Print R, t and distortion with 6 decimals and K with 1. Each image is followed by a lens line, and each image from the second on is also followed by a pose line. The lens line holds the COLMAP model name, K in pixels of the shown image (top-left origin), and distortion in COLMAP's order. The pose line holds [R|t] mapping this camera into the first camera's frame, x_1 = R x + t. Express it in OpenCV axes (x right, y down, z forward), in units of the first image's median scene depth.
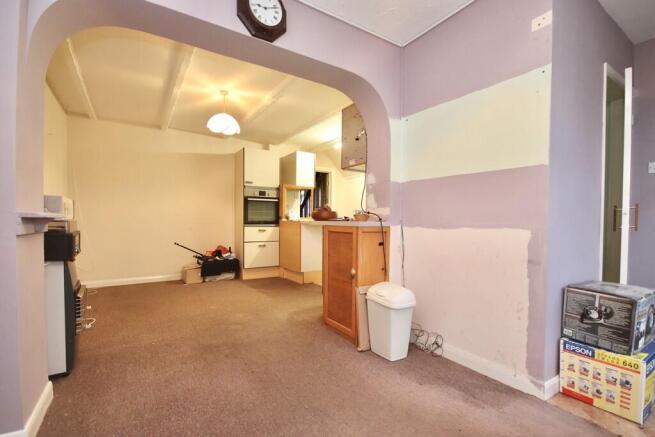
lens RADIAL K [[302.7, 0, 329.8], [0, 302.7, 226.8], [0, 0, 1]] dist [-0.002232, -0.000351]
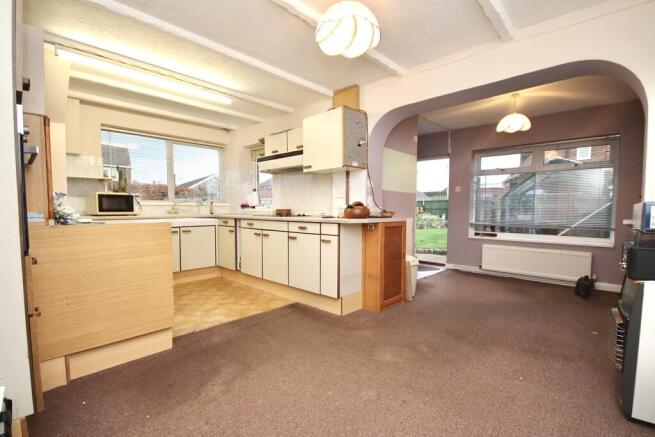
lens RADIAL K [[302.7, 0, 329.8], [0, 302.7, 226.8], [0, 0, 1]] dist [-0.002232, -0.000351]
pose [[-0.238594, -0.070577, 0.968551, -1.048710], [0.011759, 0.997072, 0.075552, -0.074297], [-0.971048, 0.029415, -0.237066, 1.445679]]
